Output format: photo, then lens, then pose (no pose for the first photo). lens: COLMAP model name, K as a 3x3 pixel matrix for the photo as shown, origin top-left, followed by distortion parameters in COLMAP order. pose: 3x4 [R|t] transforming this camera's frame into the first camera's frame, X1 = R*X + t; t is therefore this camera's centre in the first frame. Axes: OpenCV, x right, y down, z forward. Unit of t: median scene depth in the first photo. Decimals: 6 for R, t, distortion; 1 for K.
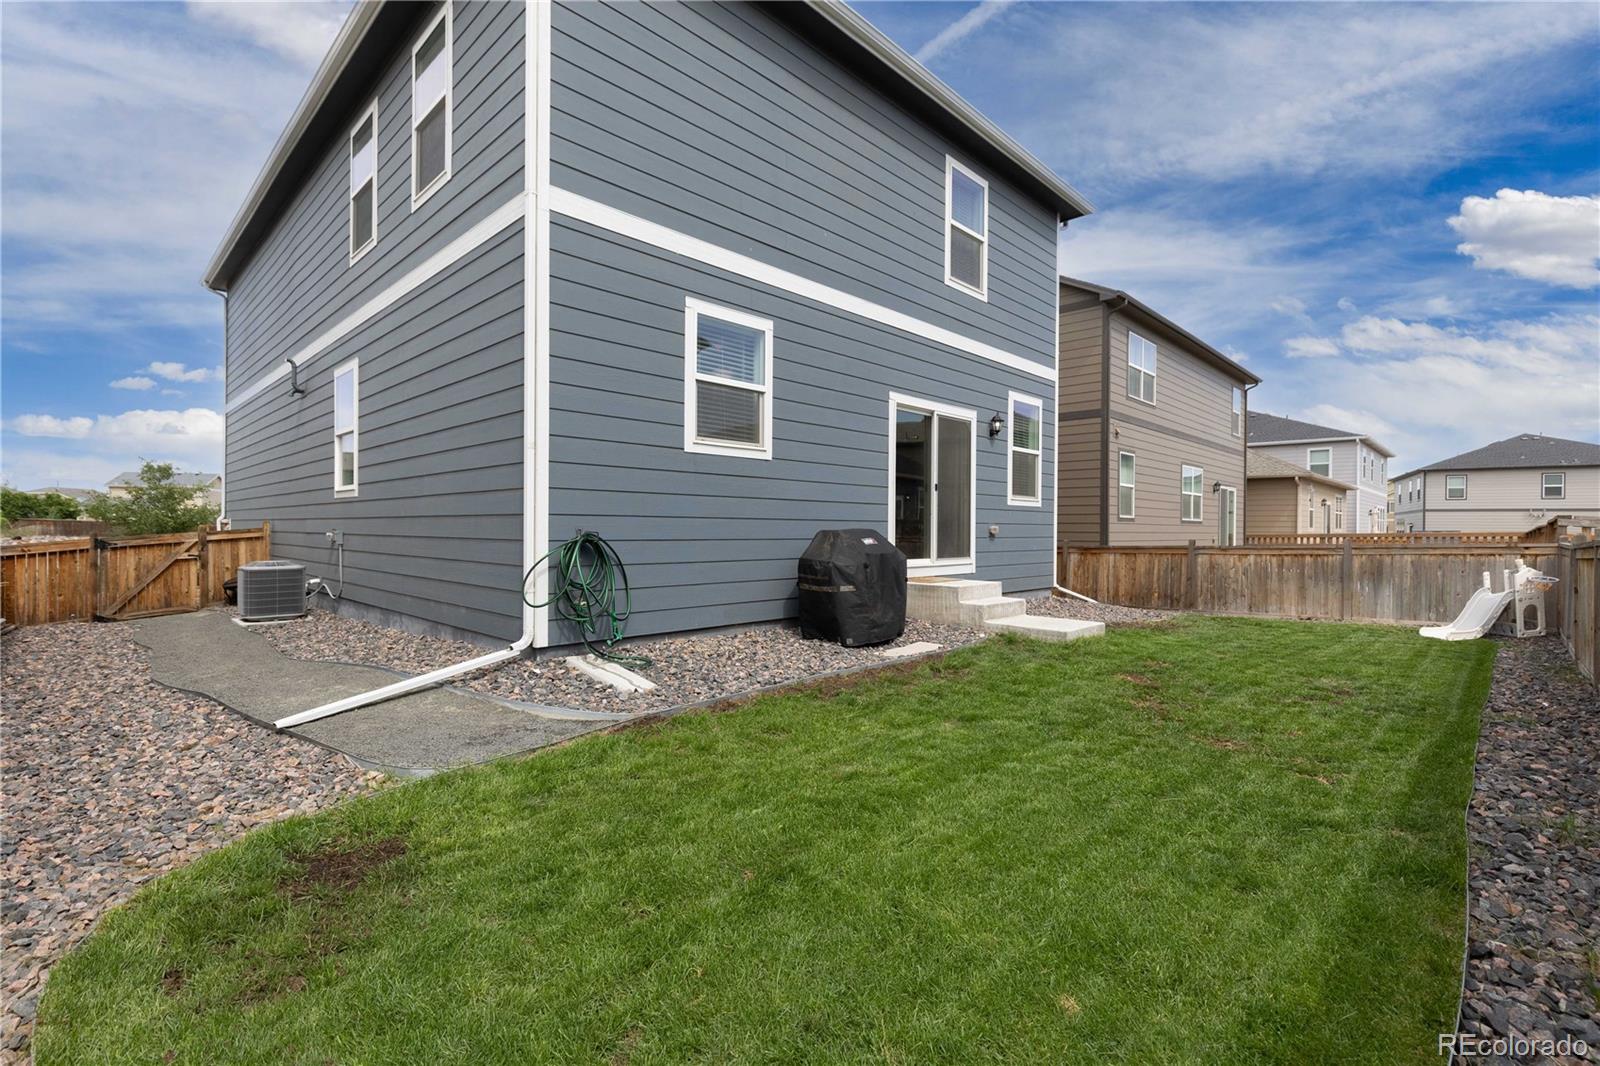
lens RADIAL K [[725.1, 0, 791.0], [0, 725.1, 528.1], [0, 0, 1]] dist [0.011331, -0.000718]
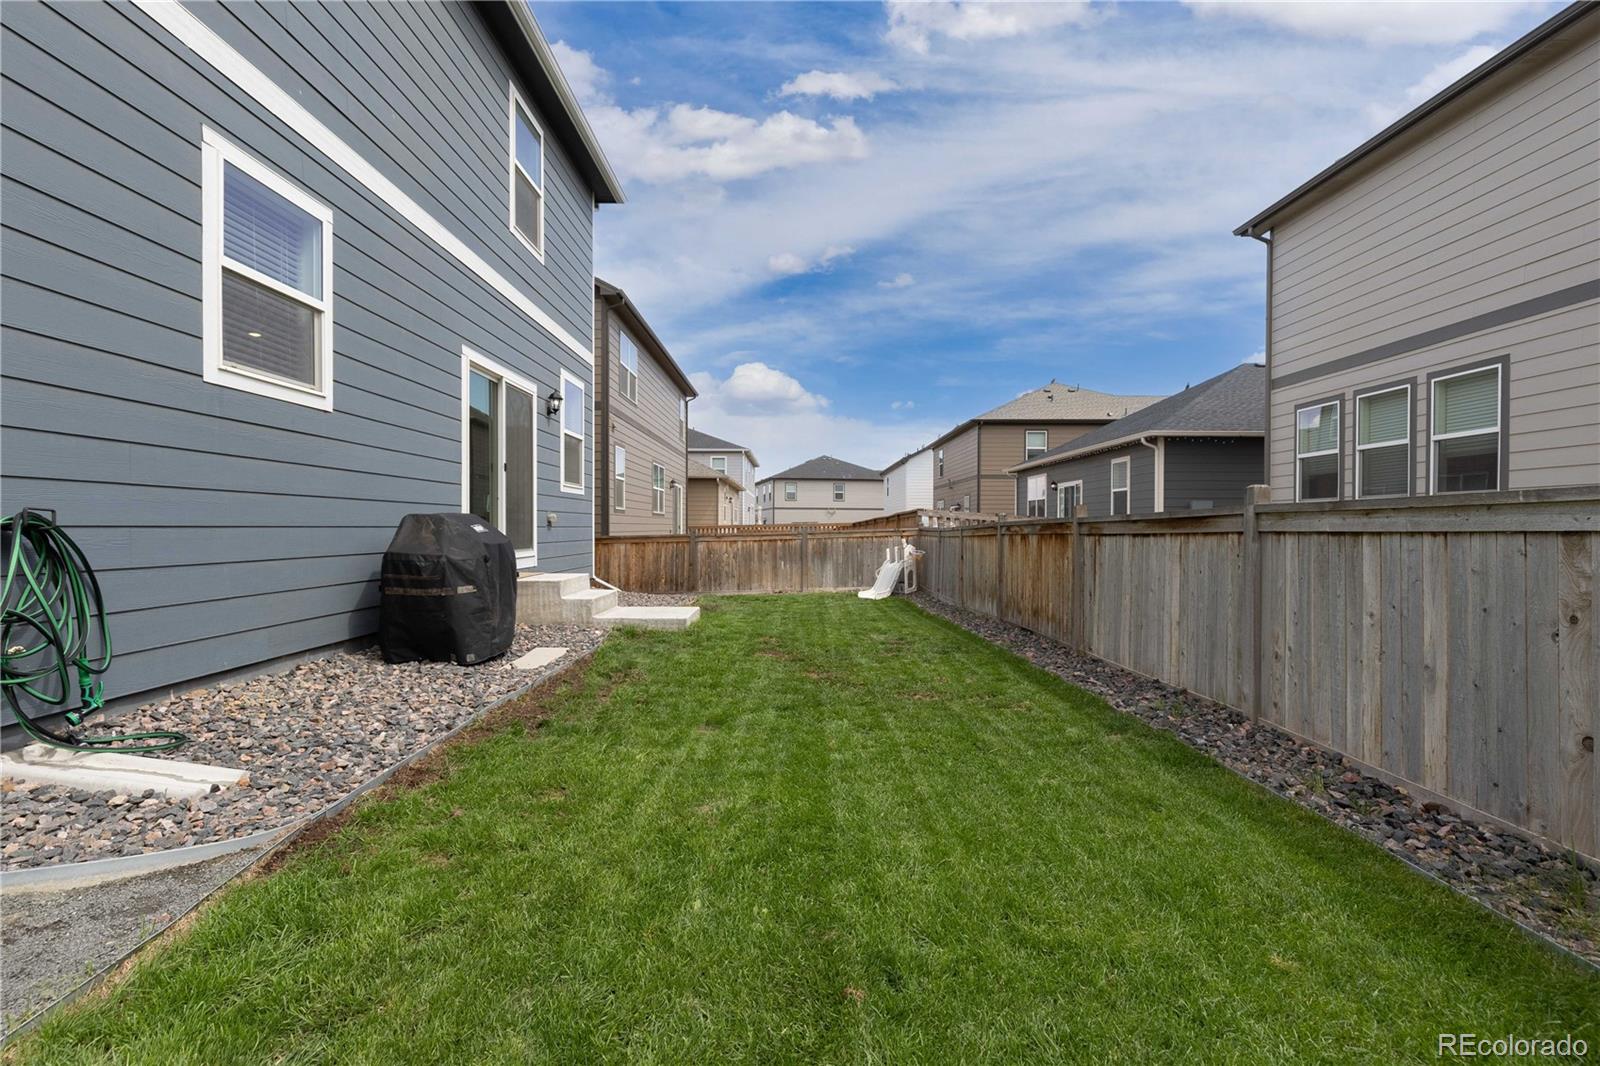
lens RADIAL K [[725.1, 0, 791.0], [0, 725.1, 528.1], [0, 0, 1]] dist [0.011331, -0.000718]
pose [[0.714286, -0.008674, 0.699800, -0.194418], [0.005061, 0.999961, 0.007228, 0.013403], [-0.699836, -0.001621, 0.714302, 0.190826]]
